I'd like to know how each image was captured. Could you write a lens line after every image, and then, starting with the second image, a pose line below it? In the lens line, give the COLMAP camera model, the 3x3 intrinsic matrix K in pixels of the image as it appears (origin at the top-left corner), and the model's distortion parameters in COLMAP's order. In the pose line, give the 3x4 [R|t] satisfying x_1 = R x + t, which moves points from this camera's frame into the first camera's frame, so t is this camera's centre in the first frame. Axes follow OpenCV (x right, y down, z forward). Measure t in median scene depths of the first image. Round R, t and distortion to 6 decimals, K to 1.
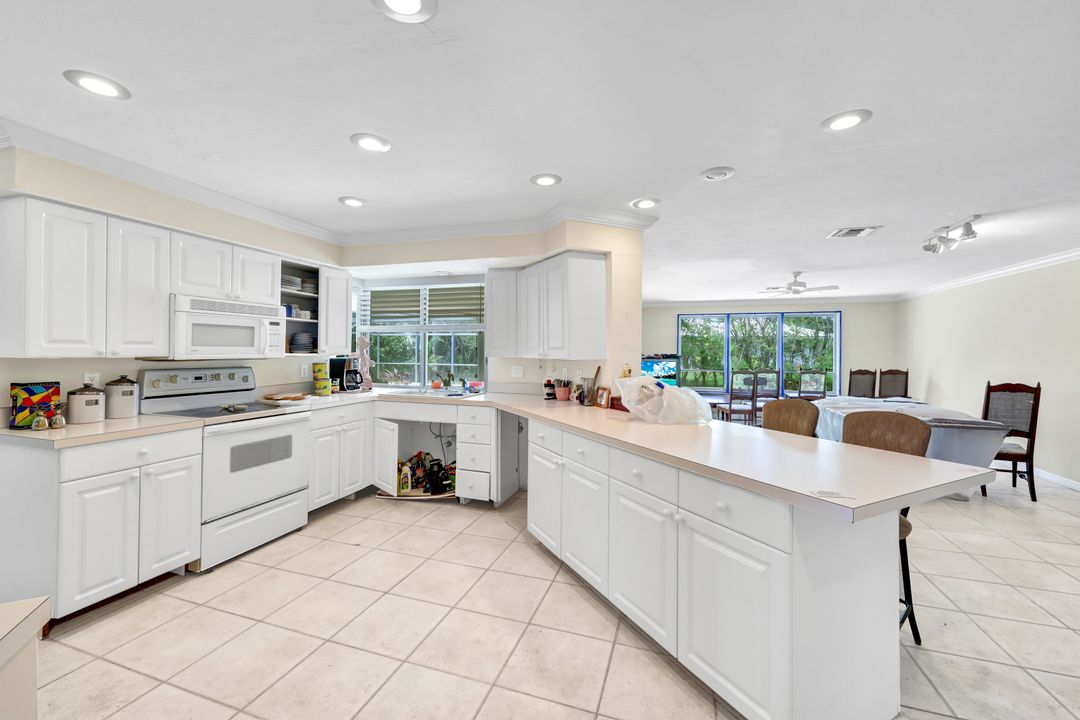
lens RADIAL K [[435.3, 0, 538.7], [0, 435.3, 351.5], [0, 0, 1]] dist [-0.001487, -0.000172]
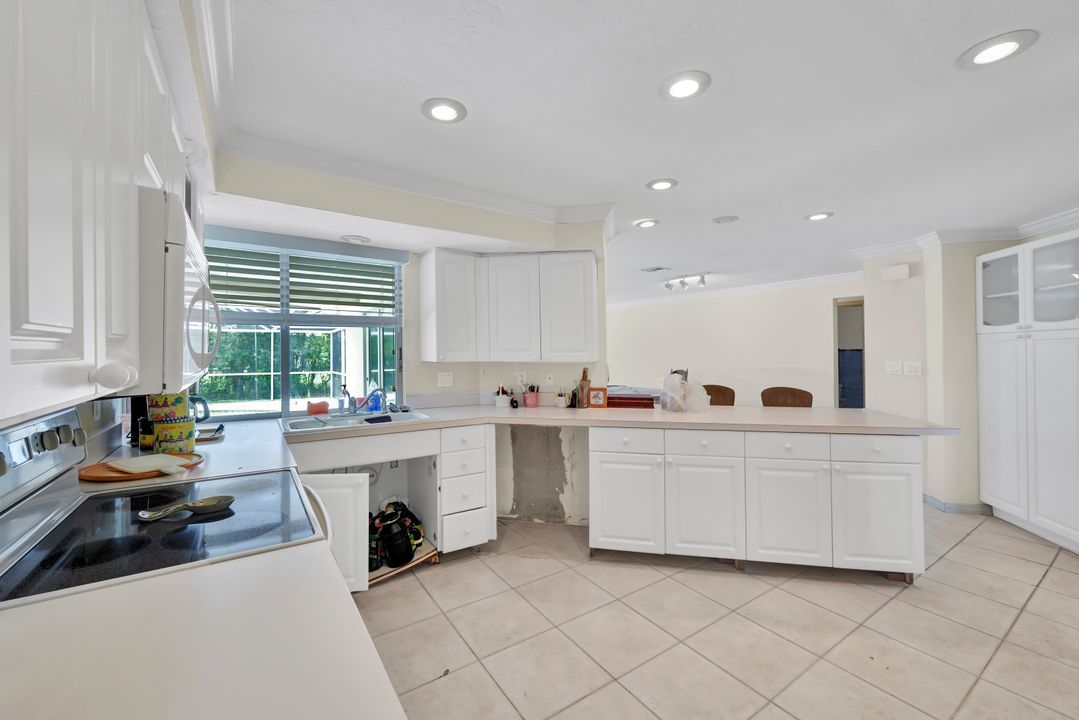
lens RADIAL K [[434.9, 0, 538.2], [0, 434.9, 351.5], [0, 0, 1]] dist [-0.001487, -0.000172]
pose [[0.610611, -0.007135, 0.791898, -0.731669], [0.010328, 0.999946, 0.001046, -0.006163], [-0.791863, 0.007539, 0.610652, 0.466119]]
